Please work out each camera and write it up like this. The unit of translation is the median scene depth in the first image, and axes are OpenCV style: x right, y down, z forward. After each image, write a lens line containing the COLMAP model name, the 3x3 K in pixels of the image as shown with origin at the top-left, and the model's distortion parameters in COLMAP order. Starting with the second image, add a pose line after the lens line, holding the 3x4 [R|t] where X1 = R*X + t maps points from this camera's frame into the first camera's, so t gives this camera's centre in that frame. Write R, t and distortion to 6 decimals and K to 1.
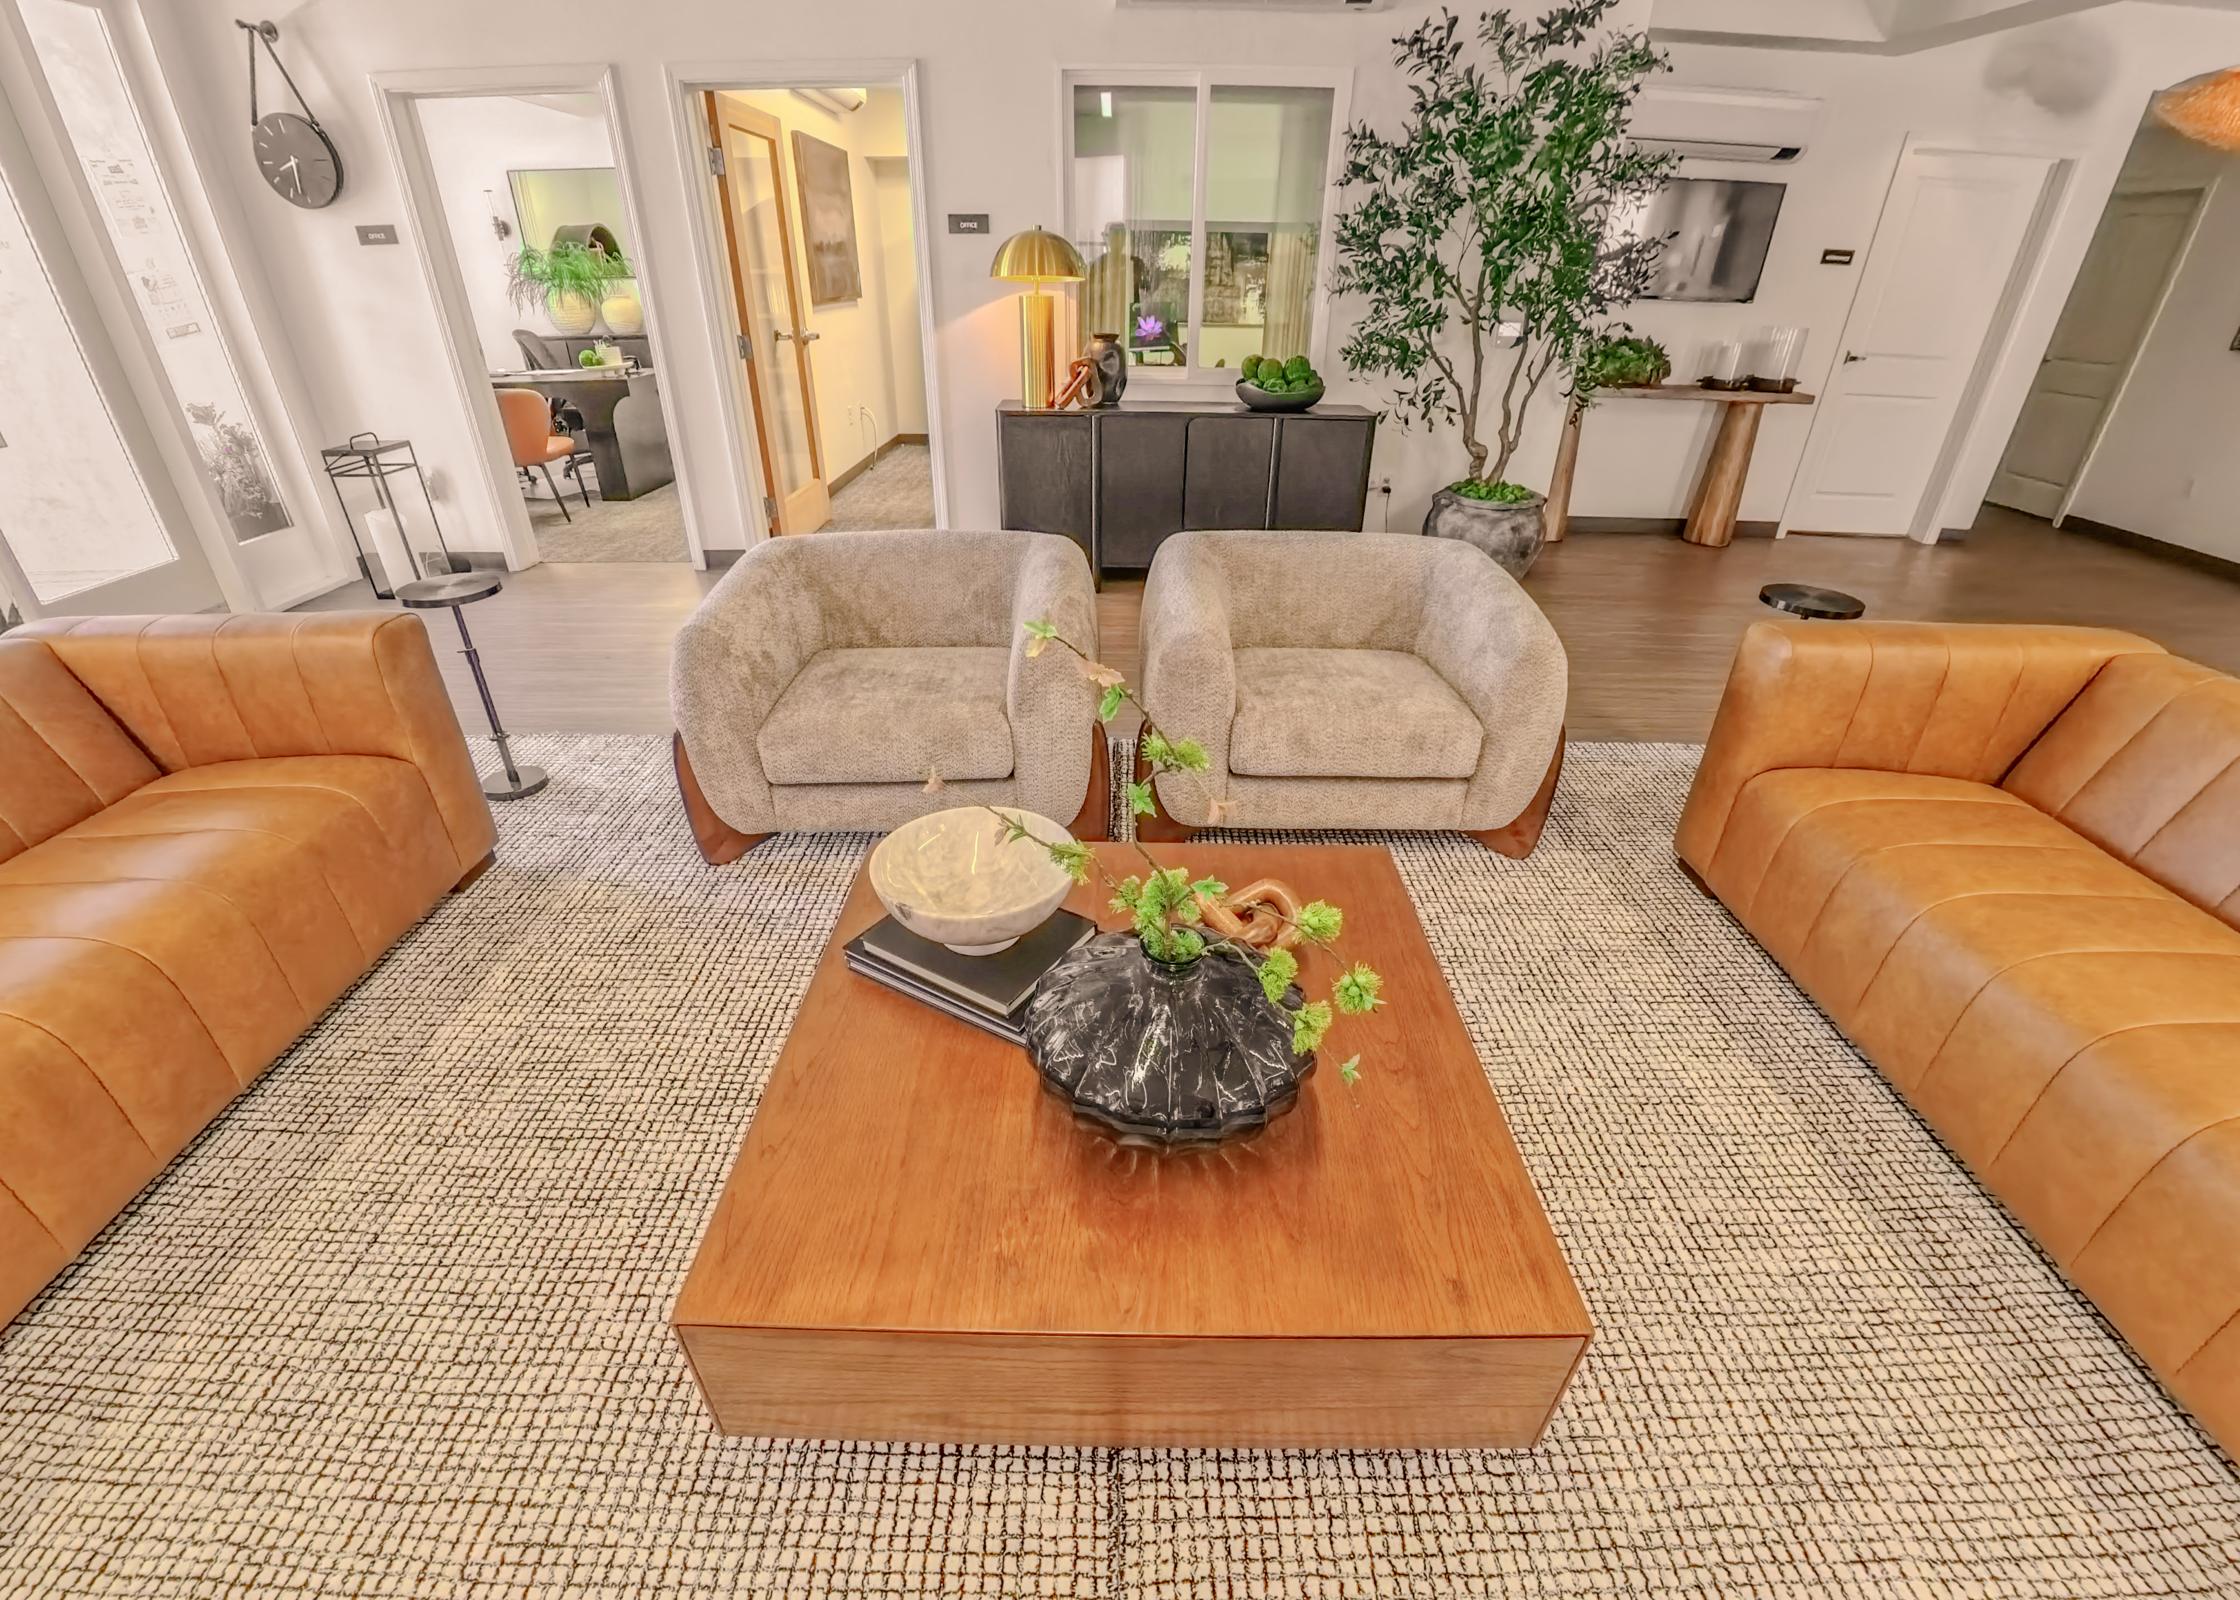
lens RADIAL K [[950.5, 0, 1121.4], [0, 950.5, 844.1], [0, 0, 1]] dist [-0.038638, 0.000947]
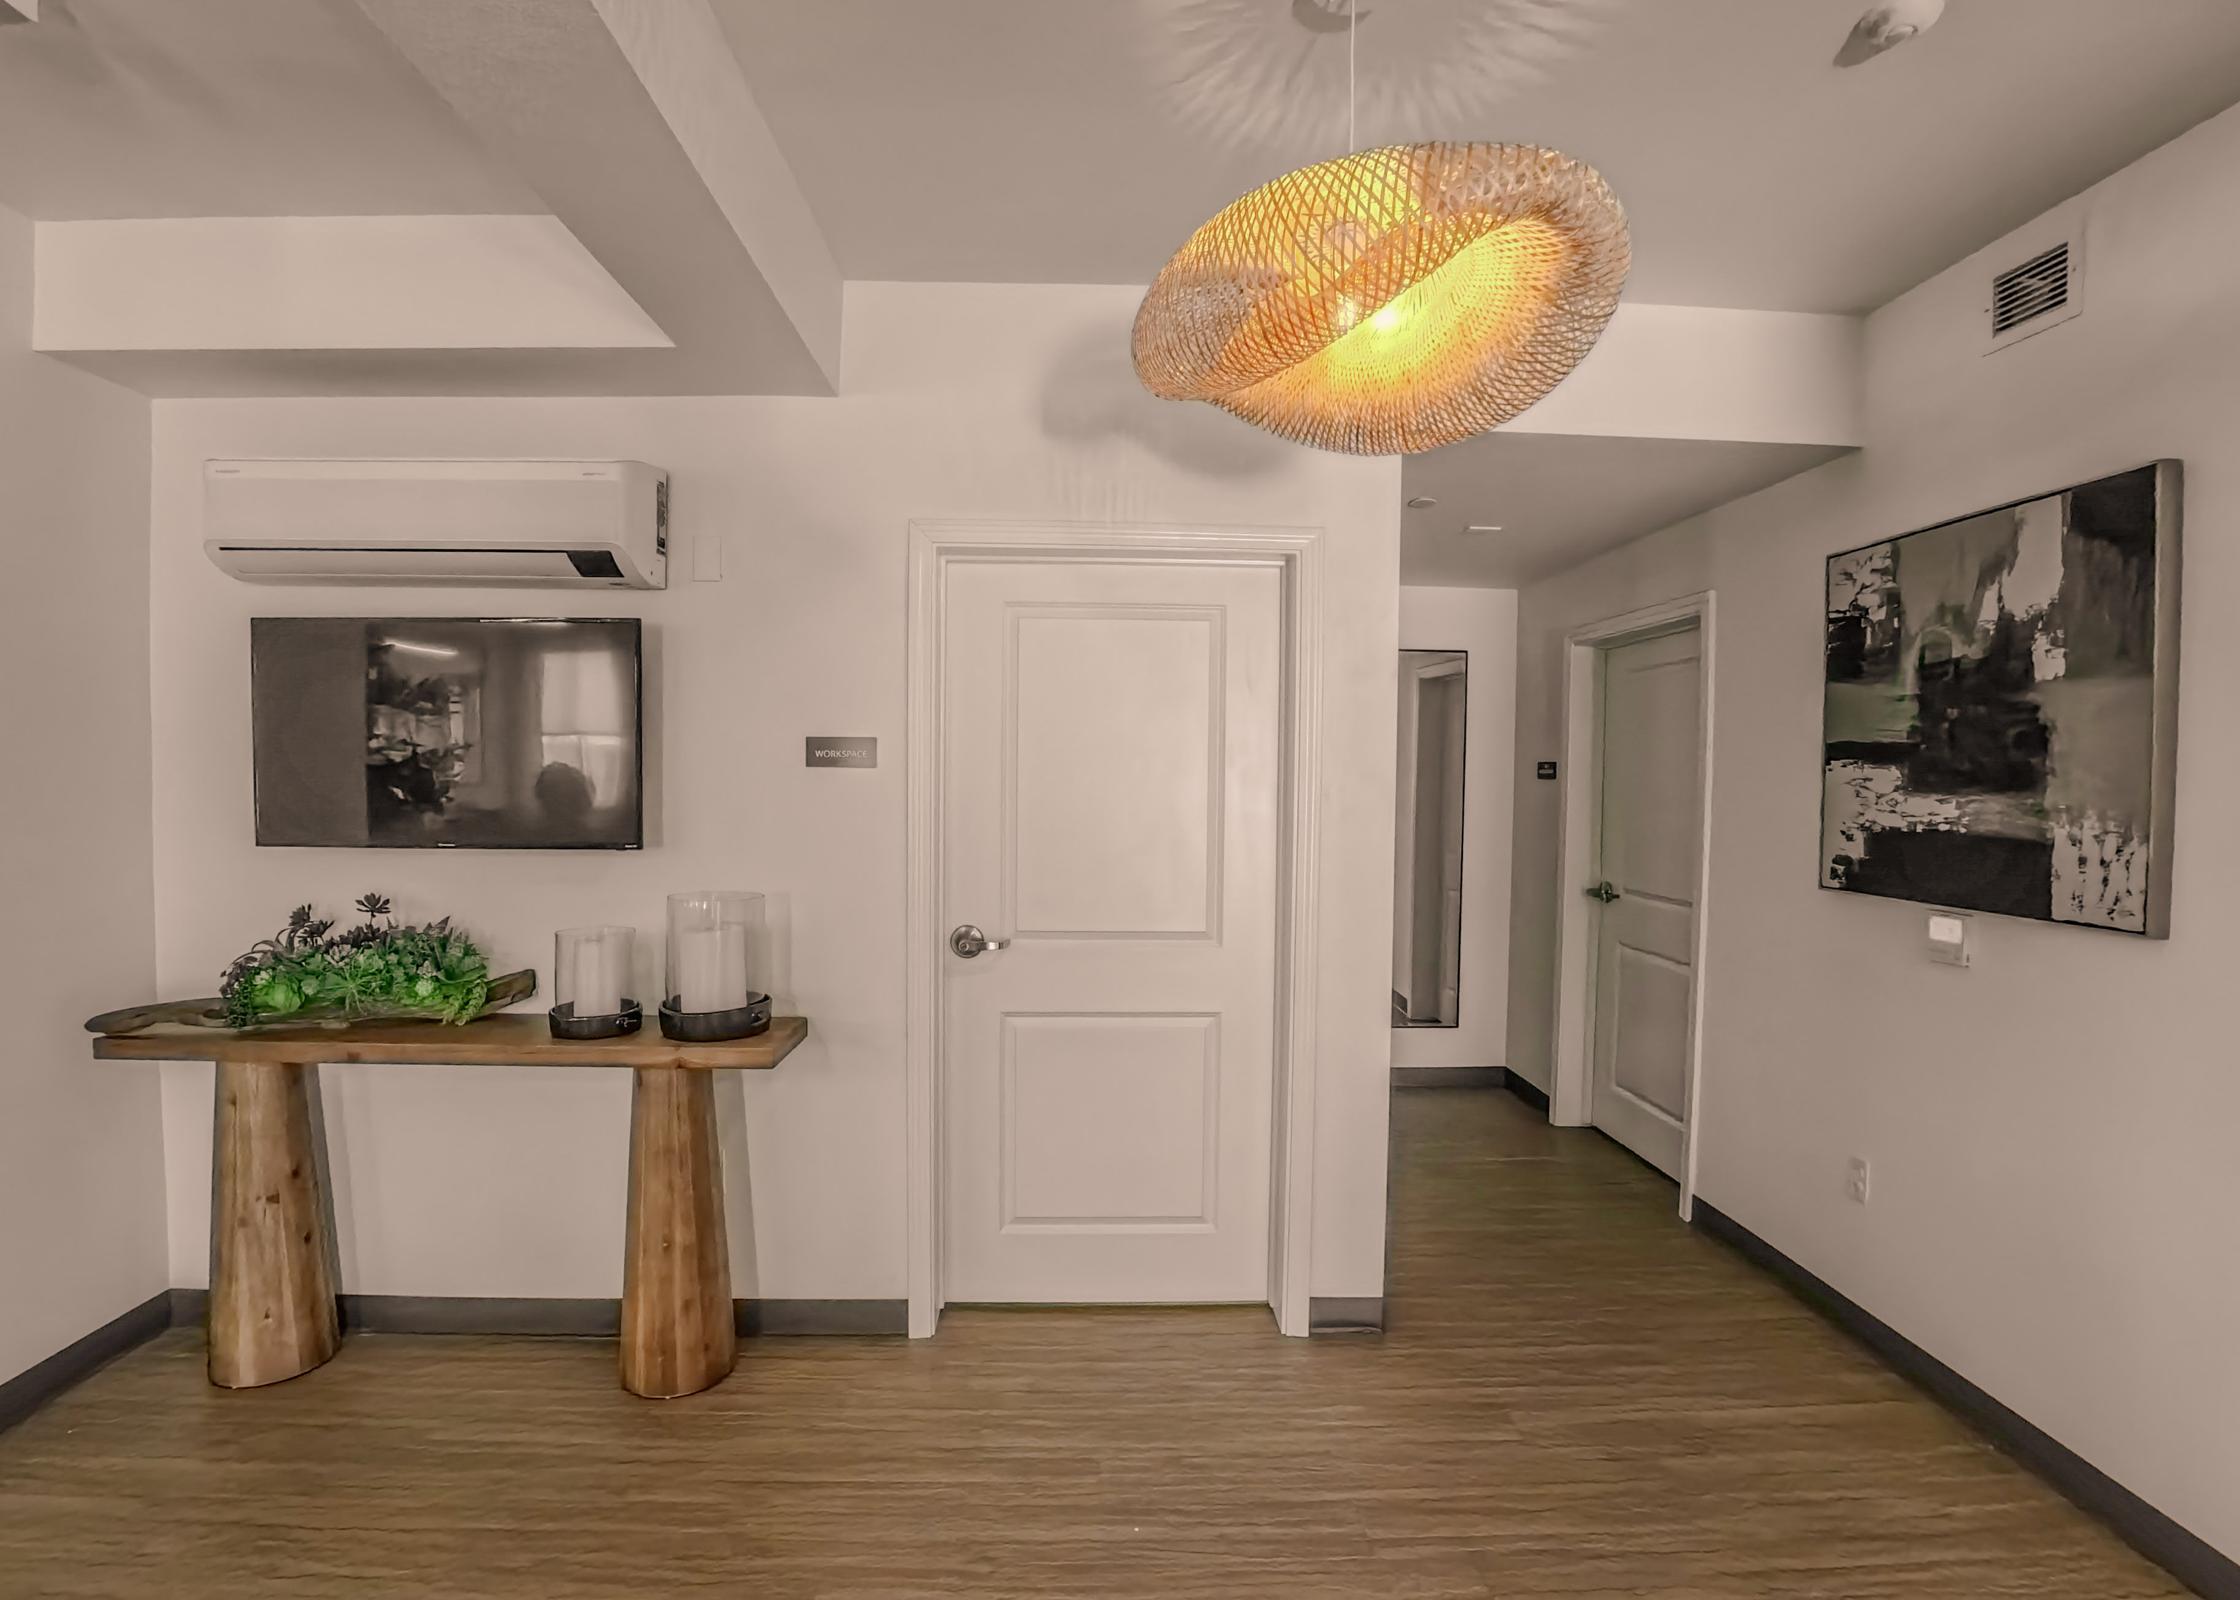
lens RADIAL K [[950.5, 0, 1110.4], [0, 950.5, 805.4], [0, 0, 1]] dist [-0.038638, 0.000947]
pose [[0.999663, -0.007815, 0.024750, 0.842446], [0.019086, 0.867561, -0.496965, -0.348474], [-0.017588, 0.497270, 0.867418, 0.548373]]
